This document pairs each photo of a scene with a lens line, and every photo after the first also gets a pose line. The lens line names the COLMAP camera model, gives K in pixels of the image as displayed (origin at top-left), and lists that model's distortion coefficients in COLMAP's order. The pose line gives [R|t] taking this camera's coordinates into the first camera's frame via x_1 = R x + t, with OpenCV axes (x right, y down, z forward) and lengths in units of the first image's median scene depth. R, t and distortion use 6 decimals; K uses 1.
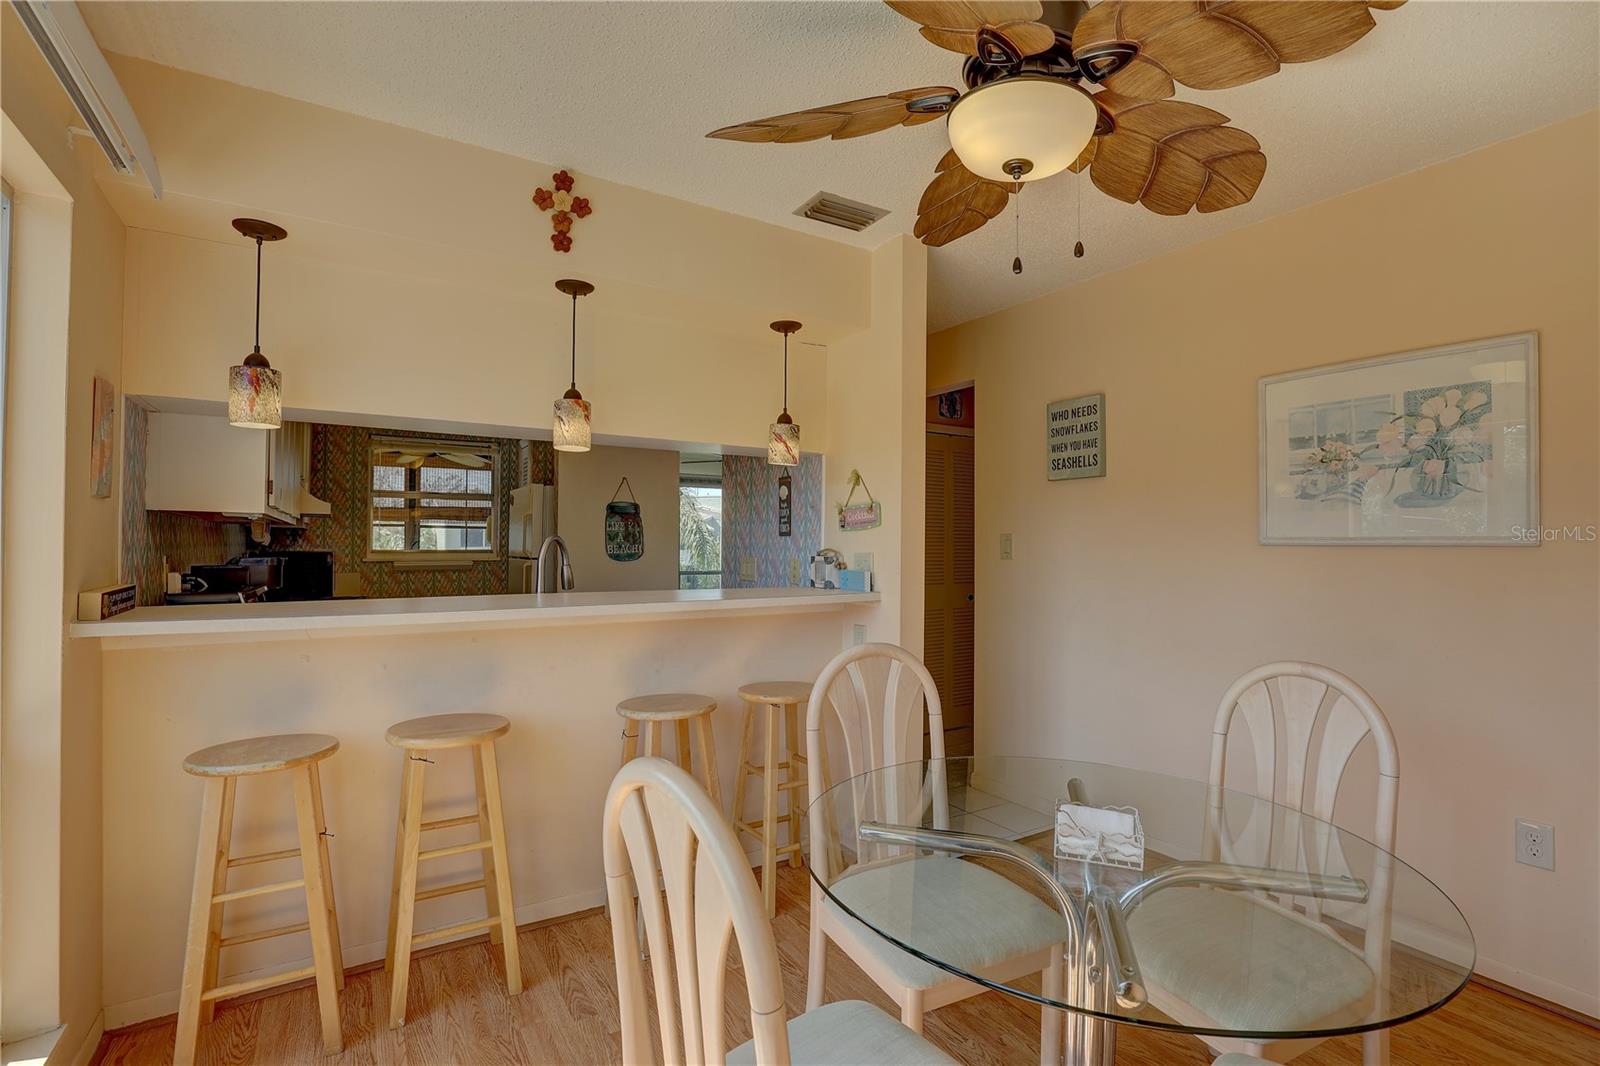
lens RADIAL K [[730.9, 0, 810.9], [0, 730.9, 536.8], [0, 0, 1]] dist [-0.035387, 0.005505]
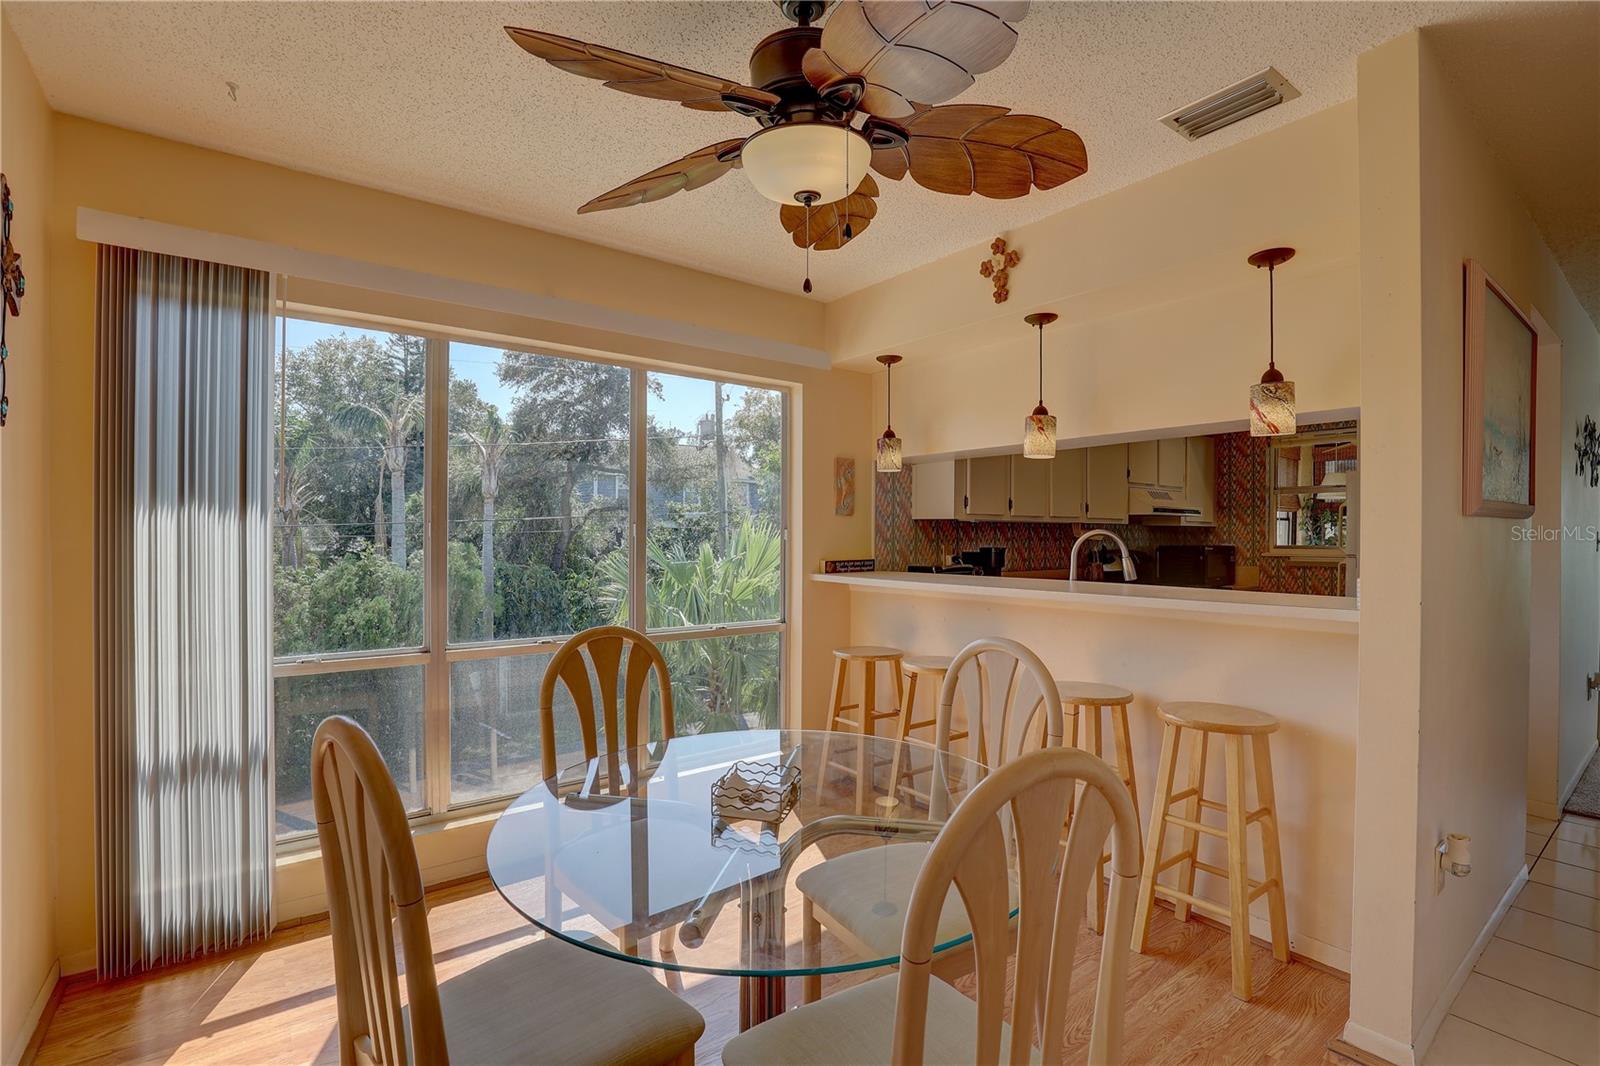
lens RADIAL K [[730.9, 0, 805.1], [0, 730.9, 539.3], [0, 0, 1]] dist [-0.035387, 0.005505]
pose [[0.088873, -0.000720, -0.996043, 0.420898], [0.007493, 0.999972, -0.000054, 0.005006], [0.996015, -0.007458, 0.088876, 0.266147]]
